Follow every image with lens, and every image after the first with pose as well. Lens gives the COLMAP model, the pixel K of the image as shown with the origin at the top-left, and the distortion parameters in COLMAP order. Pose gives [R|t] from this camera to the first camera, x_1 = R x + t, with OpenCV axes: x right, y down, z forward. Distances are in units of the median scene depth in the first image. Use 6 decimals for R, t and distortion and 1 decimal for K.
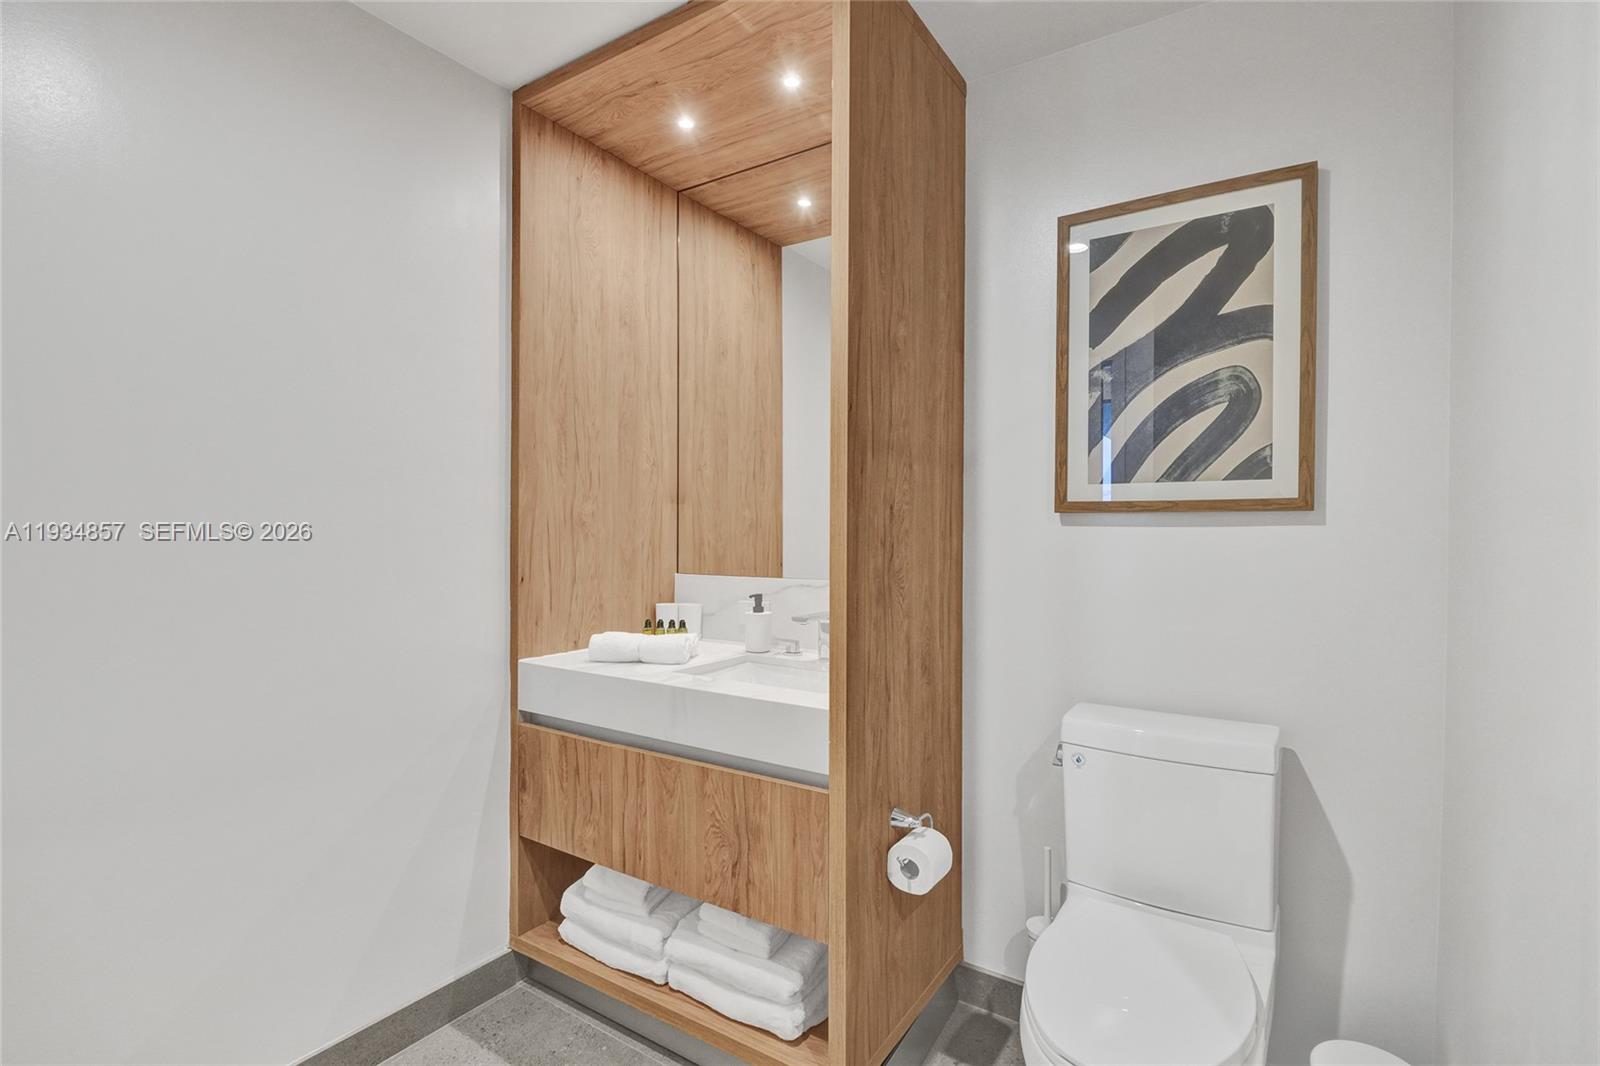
lens RADIAL K [[777.3, 0, 806.3], [0, 777.3, 531.3], [0, 0, 1]] dist [0.007944, 0.001558]
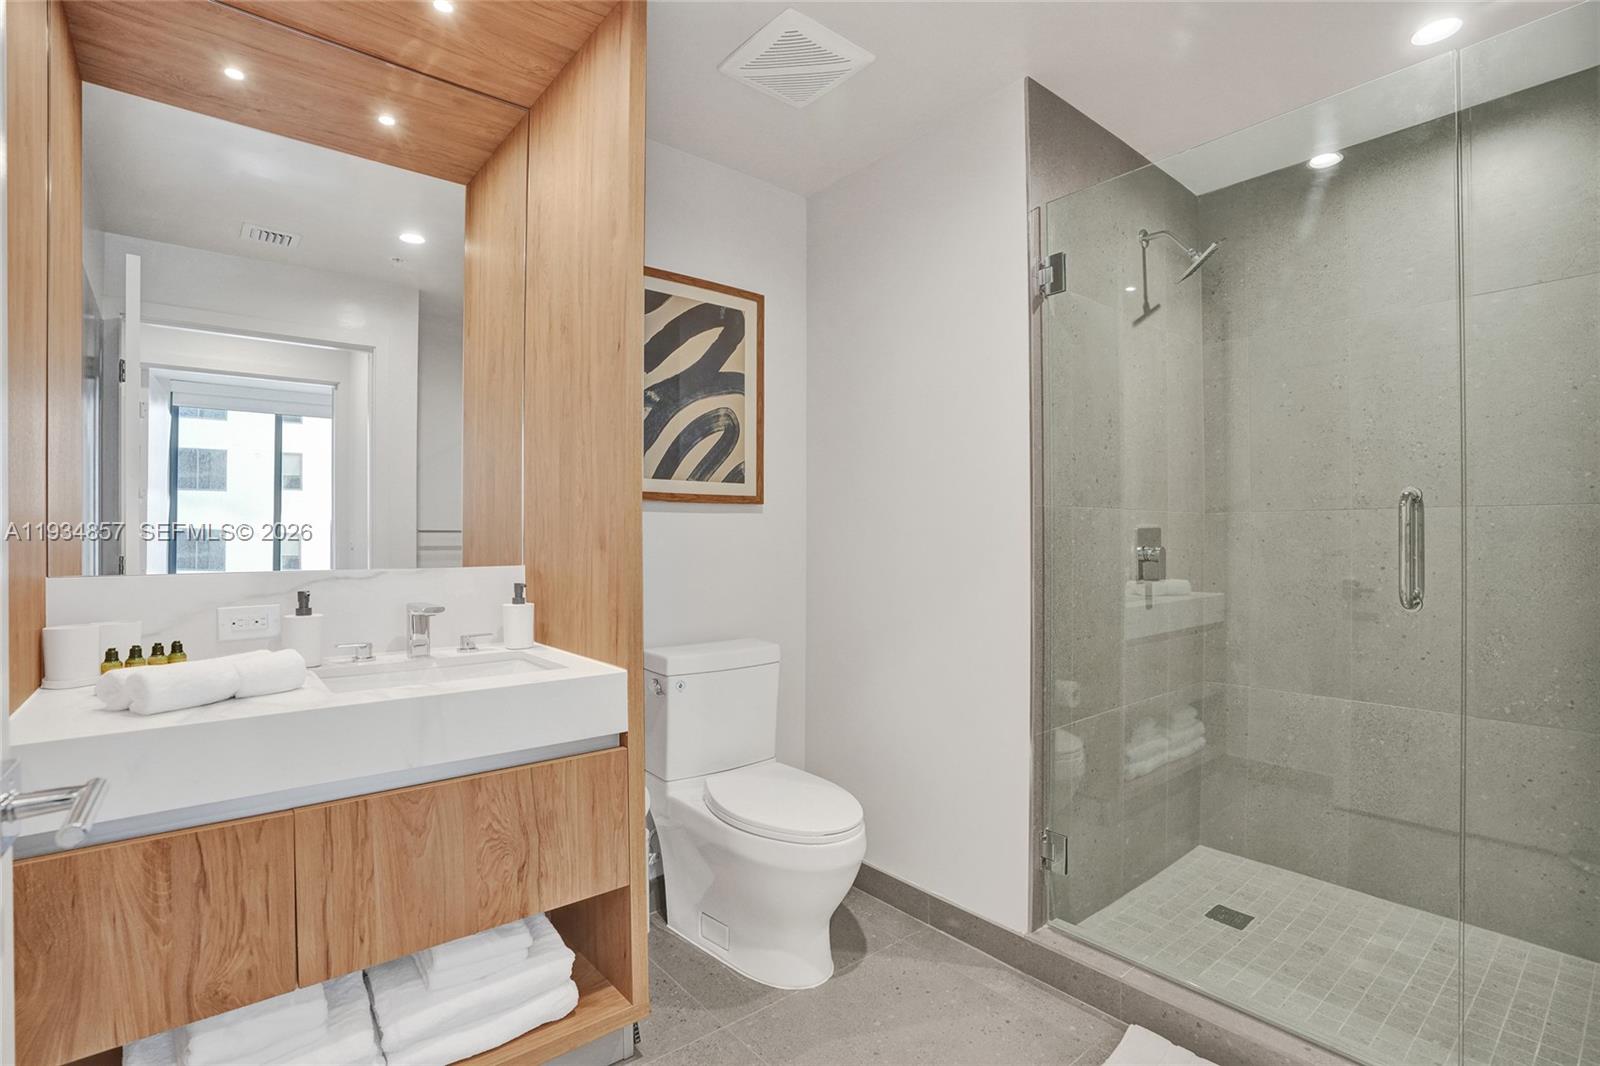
lens RADIAL K [[777.3, 0, 811.1], [0, 777.3, 535.4], [0, 0, 1]] dist [0.007944, 0.001558]
pose [[0.292891, -0.008758, 0.956106, -0.854229], [-0.001664, 0.999952, 0.009670, 0.022658], [-0.956145, -0.004423, 0.292862, 0.391267]]
